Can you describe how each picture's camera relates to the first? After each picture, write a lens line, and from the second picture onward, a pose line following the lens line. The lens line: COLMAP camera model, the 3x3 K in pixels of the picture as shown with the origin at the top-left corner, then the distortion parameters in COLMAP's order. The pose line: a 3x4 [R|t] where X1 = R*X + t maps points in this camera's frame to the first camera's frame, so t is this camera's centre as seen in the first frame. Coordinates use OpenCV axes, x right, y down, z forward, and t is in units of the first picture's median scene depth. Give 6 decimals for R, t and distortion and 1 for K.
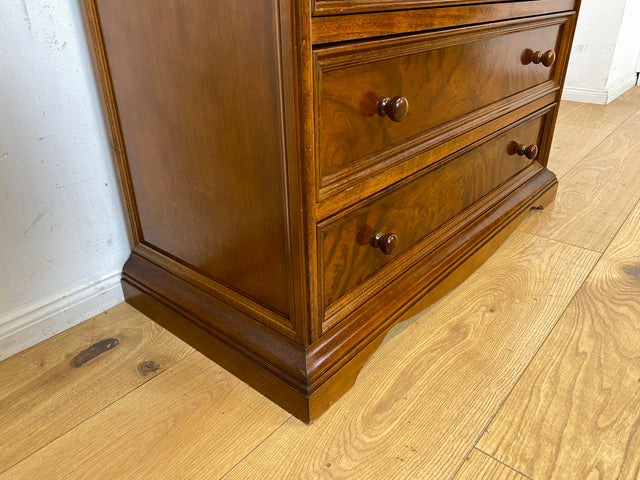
lens RADIAL K [[489.6, 0, 319.8], [0, 489.6, 237.0], [0, 0, 1]] dist [0.029928, -0.043807]
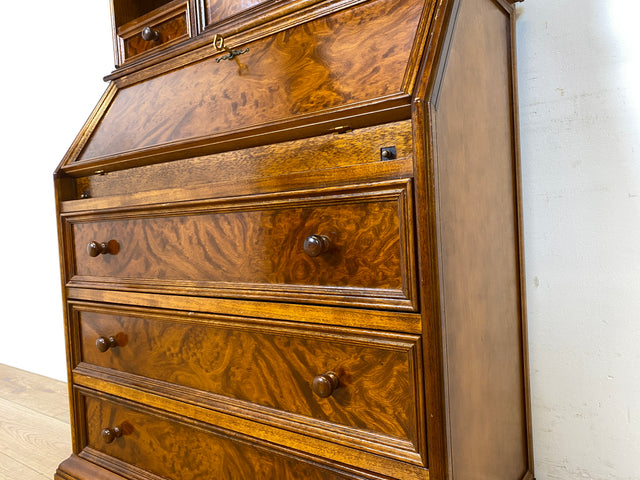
lens RADIAL K [[489.6, 0, 314.2], [0, 489.6, 235.0], [0, 0, 1]] dist [0.029928, -0.043807]
pose [[0.073673, 0.039372, -0.996505, 1.117722], [-0.406843, 0.913478, 0.006013, -0.544558], [0.910522, 0.404978, 0.083317, 0.829756]]
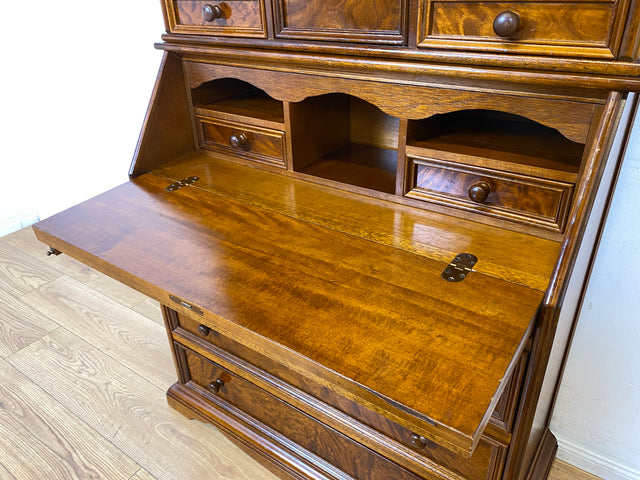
lens RADIAL K [[489.6, 0, 317.2], [0, 489.6, 240.8], [0, 0, 1]] dist [0.029928, -0.043807]
pose [[0.080505, 0.502204, -0.860994, 1.017067], [-0.421673, 0.799854, 0.427114, -0.948685], [0.903167, 0.328672, 0.276158, 0.460403]]
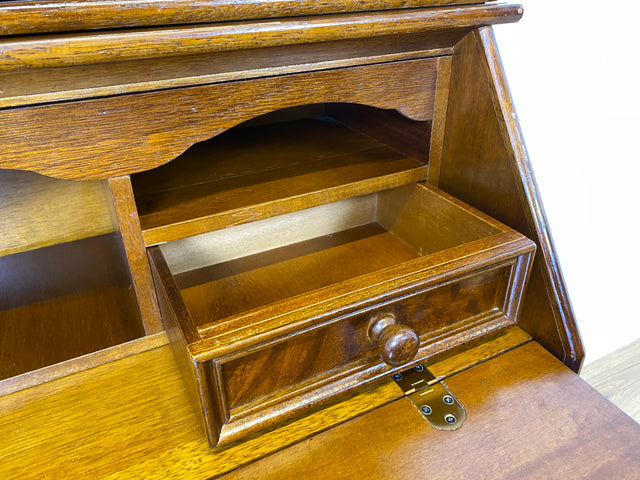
lens RADIAL K [[489.6, 0, 315.8], [0, 489.6, 242.9], [0, 0, 1]] dist [0.029928, -0.043807]
pose [[0.921039, 0.182820, -0.343894, 0.461899], [-0.168167, 0.983108, 0.072242, -0.821598], [0.351292, -0.008706, 0.936225, 0.473905]]
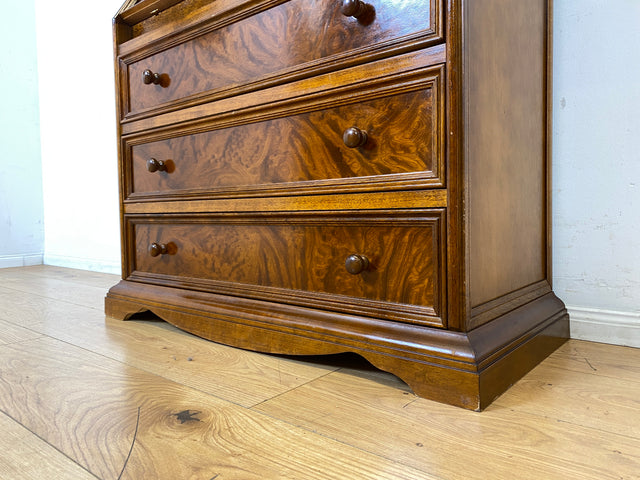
lens RADIAL K [[489.6, 0, 314.3], [0, 489.6, 235.4], [0, 0, 1]] dist [0.029928, -0.043807]
pose [[0.001227, 0.064234, -0.997934, 1.202547], [-0.440210, 0.896075, 0.057136, -0.240555], [0.897894, 0.439231, 0.029376, 0.971833]]
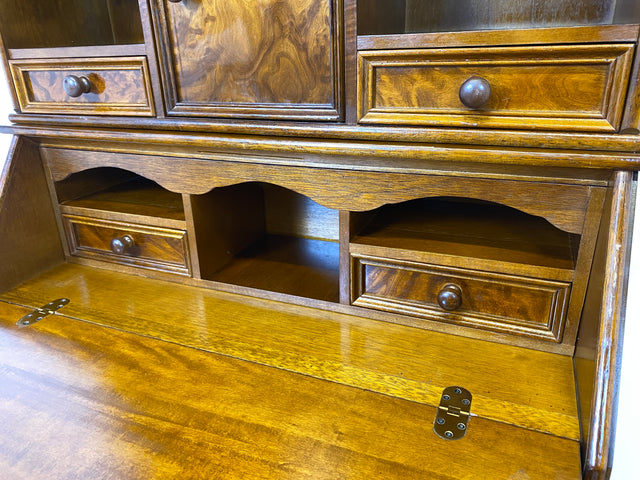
lens RADIAL K [[489.6, 0, 317.1], [0, 489.6, 243.0], [0, 0, 1]] dist [0.029928, -0.043807]
pose [[0.298524, 0.367239, -0.880919, 0.784166], [-0.412824, 0.881879, 0.227742, -0.915570], [0.860500, 0.295678, 0.414867, 0.465917]]
